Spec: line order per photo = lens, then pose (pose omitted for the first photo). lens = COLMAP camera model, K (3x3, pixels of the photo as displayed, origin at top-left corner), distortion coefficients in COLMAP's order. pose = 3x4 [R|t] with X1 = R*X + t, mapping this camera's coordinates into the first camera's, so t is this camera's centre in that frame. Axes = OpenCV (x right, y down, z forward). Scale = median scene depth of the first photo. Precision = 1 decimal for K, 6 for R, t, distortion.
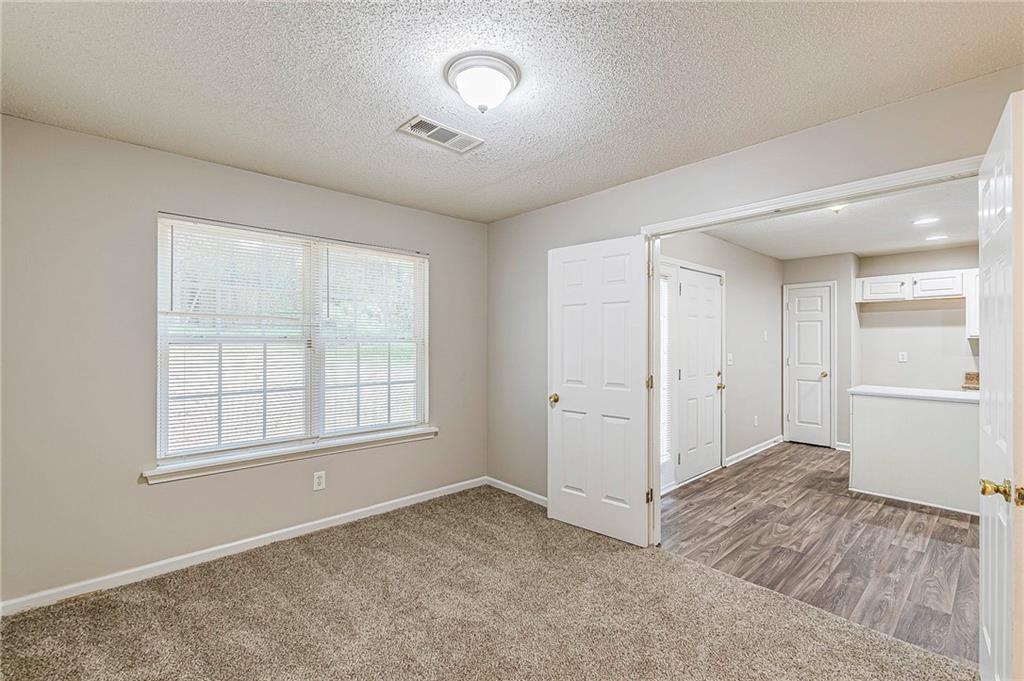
lens RADIAL K [[445.0, 0, 519.3], [0, 445.0, 339.2], [0, 0, 1]] dist [0.016810, 0.001010]
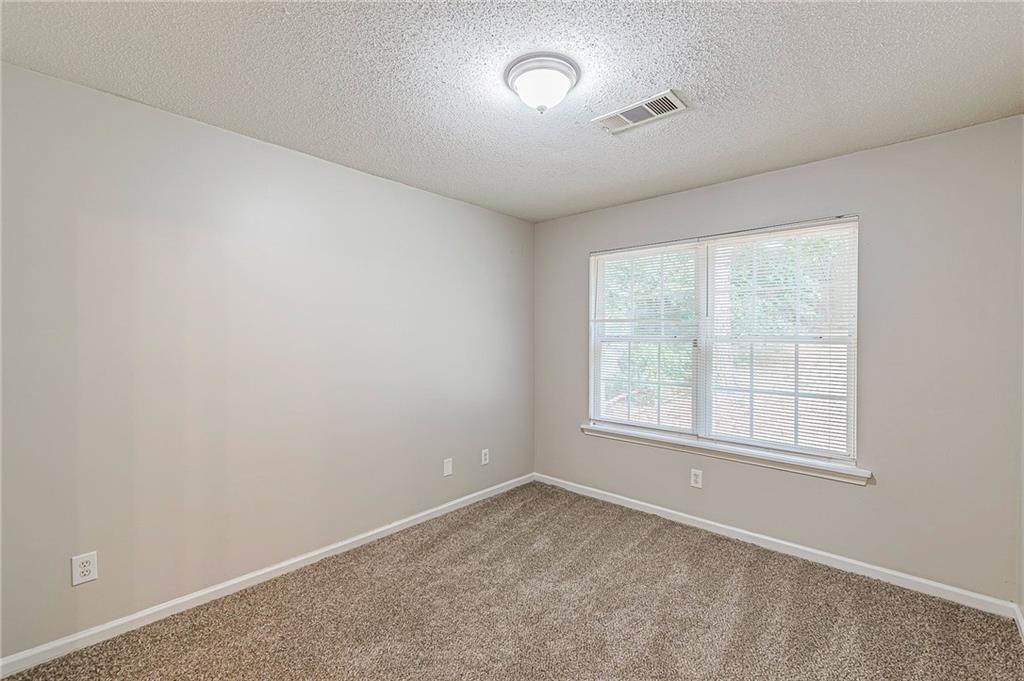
lens RADIAL K [[445.0, 0, 505.1], [0, 445.0, 342.7], [0, 0, 1]] dist [0.016810, 0.001010]
pose [[0.087135, 0.006403, -0.996176, 0.515325], [-0.004972, 0.999970, 0.005993, 0.005148], [0.996184, 0.004431, 0.087164, 0.474499]]
